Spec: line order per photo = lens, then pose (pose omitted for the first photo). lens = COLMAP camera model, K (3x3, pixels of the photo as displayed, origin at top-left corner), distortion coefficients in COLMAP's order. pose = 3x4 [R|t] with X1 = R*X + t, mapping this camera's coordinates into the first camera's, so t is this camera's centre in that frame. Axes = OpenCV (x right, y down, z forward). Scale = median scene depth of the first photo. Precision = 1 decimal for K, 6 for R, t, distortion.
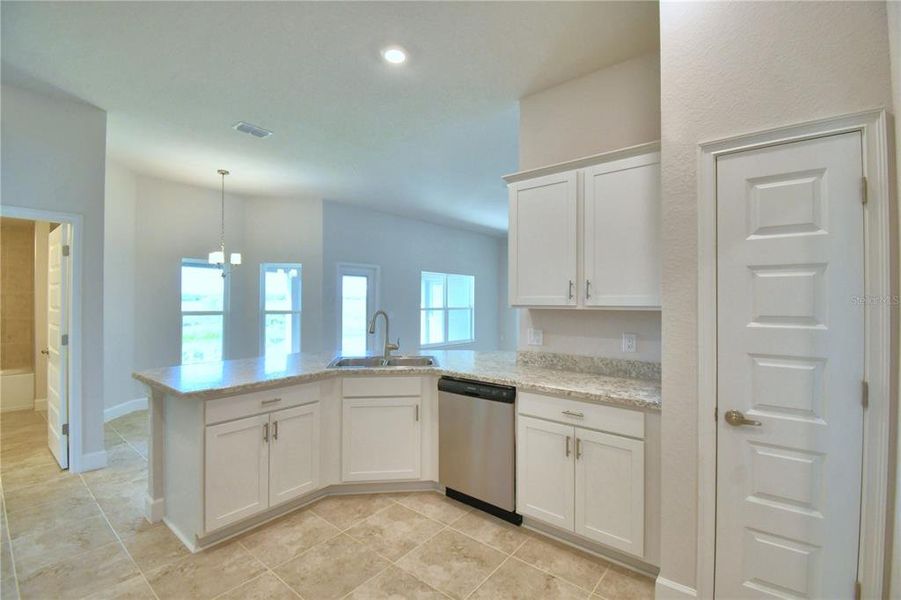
lens RADIAL K [[400.9, 0, 456.5], [0, 400.9, 301.0], [0, 0, 1]] dist [-0.020806, -0.006145]
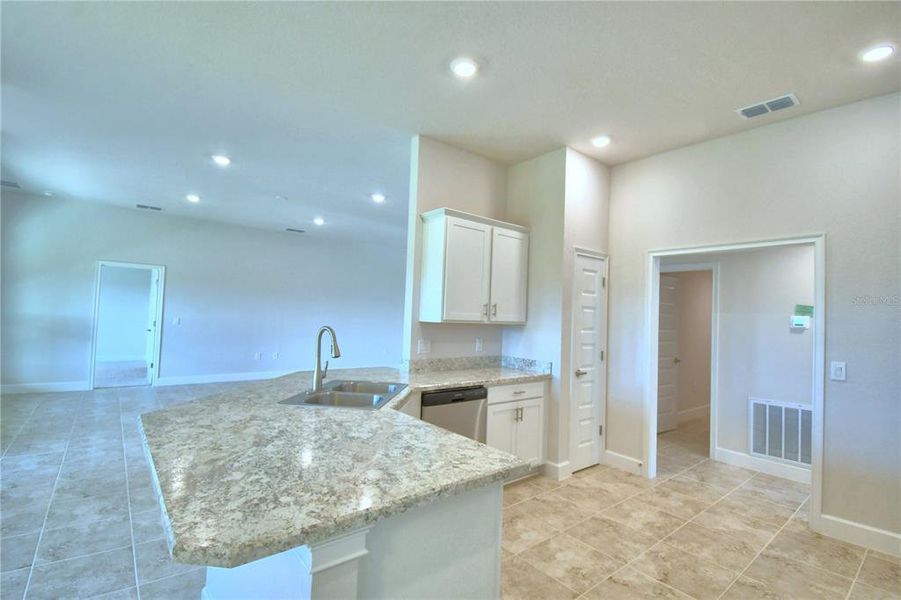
lens RADIAL K [[400.9, 0, 453.9], [0, 400.9, 304.4], [0, 0, 1]] dist [-0.020806, -0.006145]
pose [[0.211689, 0.031813, 0.976819, -1.265984], [-0.038393, 0.998969, -0.024214, -0.009949], [-0.976583, -0.032377, 0.212692, 0.921529]]
